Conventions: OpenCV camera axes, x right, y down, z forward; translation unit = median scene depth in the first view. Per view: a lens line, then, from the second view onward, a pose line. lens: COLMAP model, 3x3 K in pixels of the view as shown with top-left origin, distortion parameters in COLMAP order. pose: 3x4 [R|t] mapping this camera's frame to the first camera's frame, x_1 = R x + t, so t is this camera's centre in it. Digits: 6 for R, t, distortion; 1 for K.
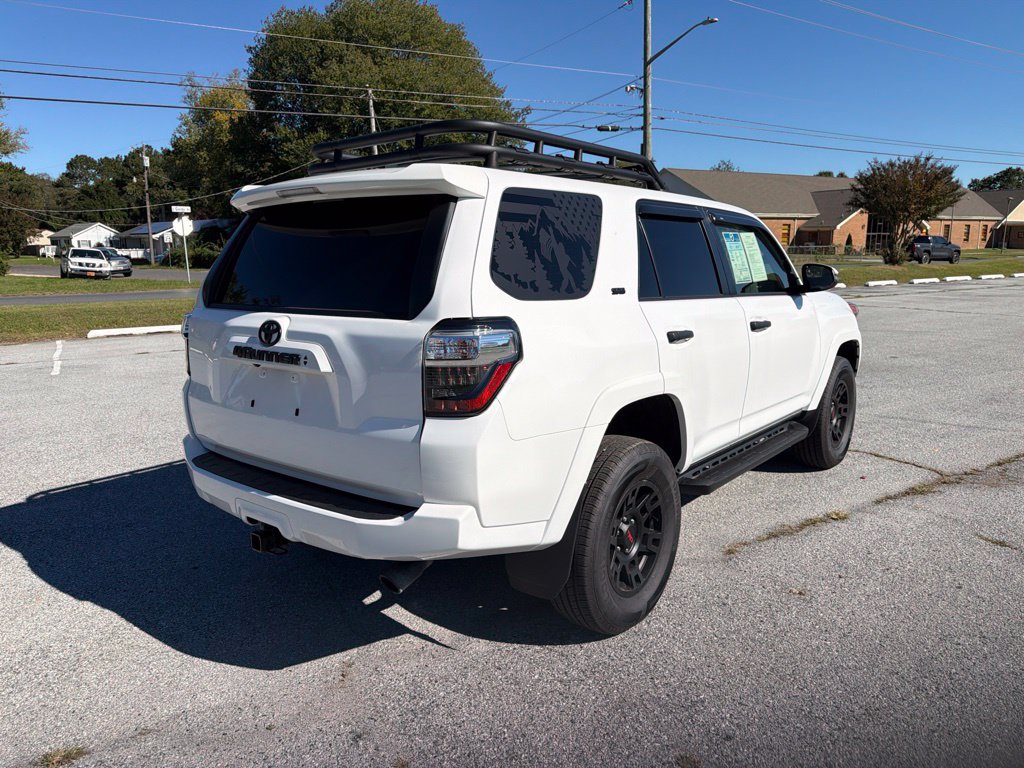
lens RADIAL K [[733.1, 0, 512.0], [0, 733.1, 384.0], [0, 0, 1]] dist [0.056757, -0.064702]
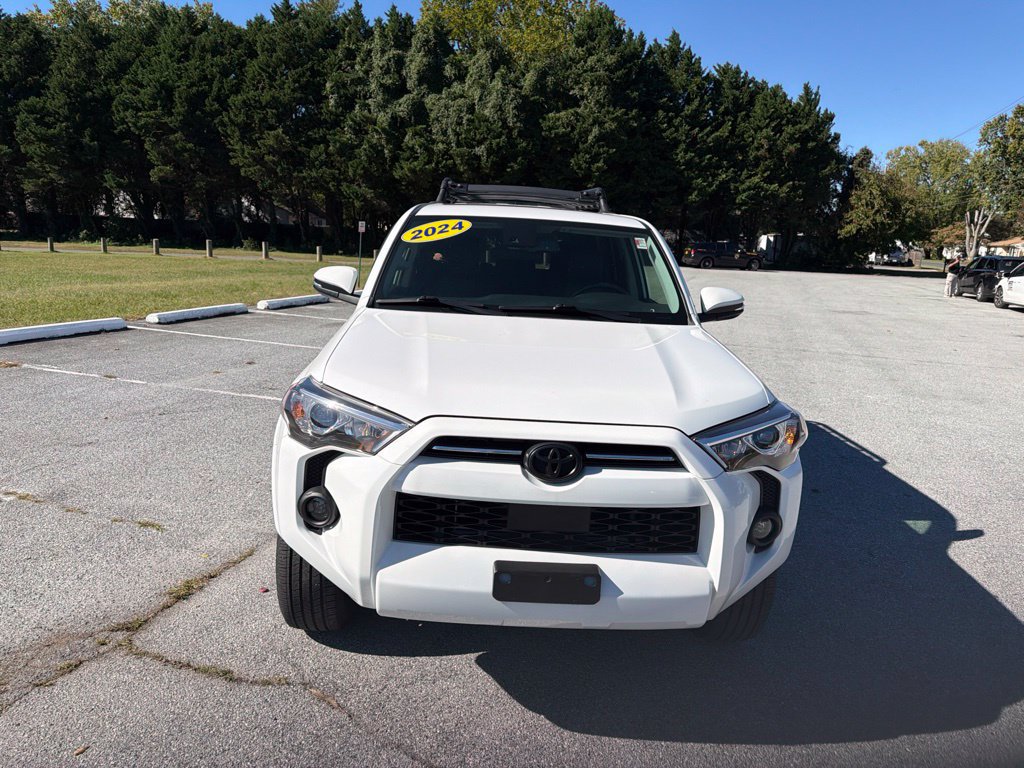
lens RADIAL K [[728.5, 0, 512.4], [0, 728.5, 353.2], [0, 0, 1]] dist [0.056535, -0.079740]
pose [[-0.759958, 0.085386, -0.644340, 0.904511], [-0.153062, 0.939944, 0.305086, -0.396879], [0.631693, 0.330476, -0.701248, 1.947593]]
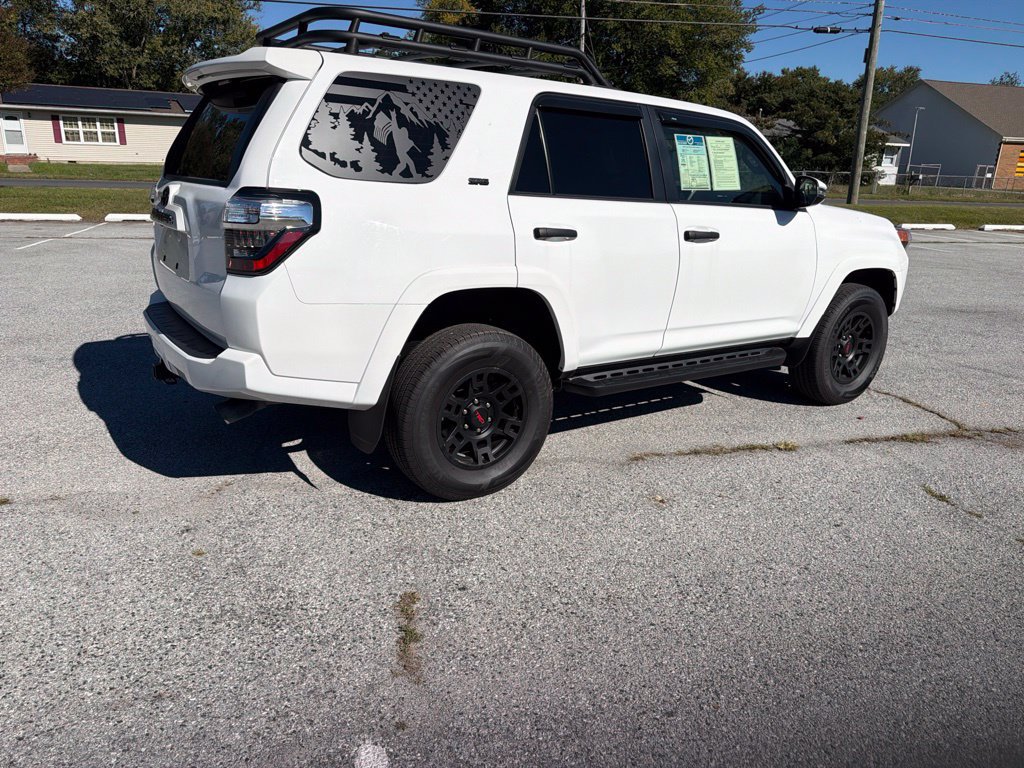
lens RADIAL K [[733.1, 0, 512.0], [0, 733.1, 384.0], [0, 0, 1]] dist [0.056757, -0.064702]
pose [[0.956961, 0.129305, -0.259819, 0.370221], [-0.099804, 0.987282, 0.123748, 0.016943], [0.272516, -0.092491, 0.957695, -0.005239]]
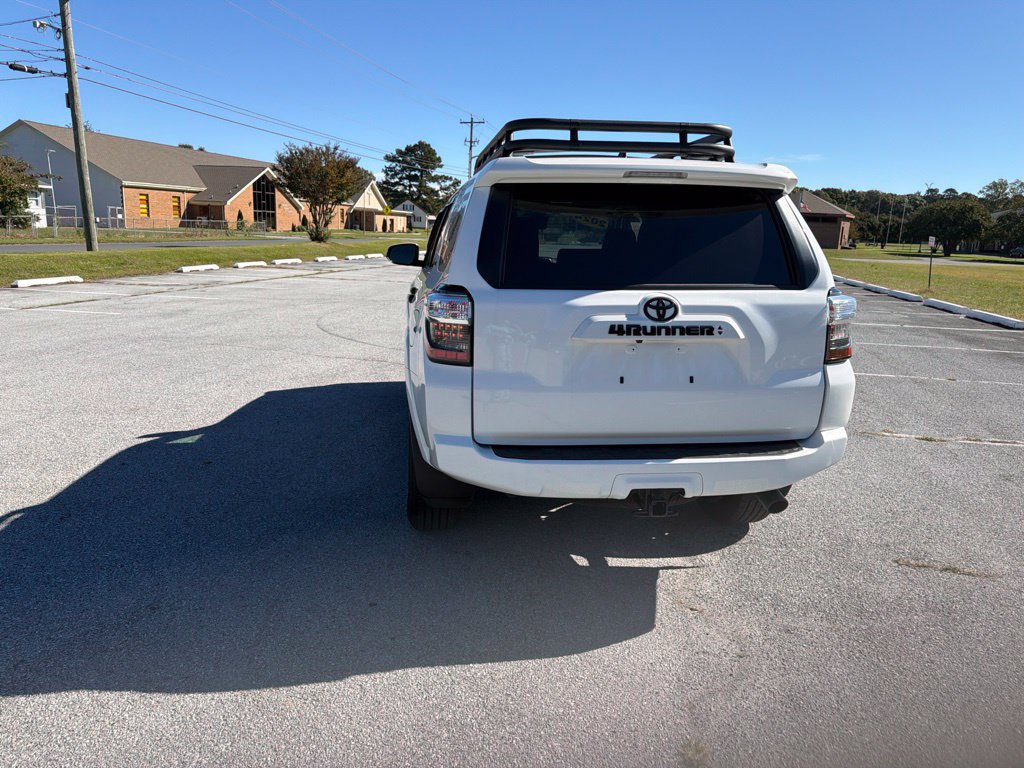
lens RADIAL K [[733.8, 0, 510.8], [0, 733.8, 375.0], [0, 0, 1]] dist [0.037619, -0.040516]
pose [[0.683861, -0.110919, 0.721132, -0.889164], [0.094805, 0.993506, 0.062908, -0.044216], [-0.723427, 0.025347, 0.689936, 0.307337]]
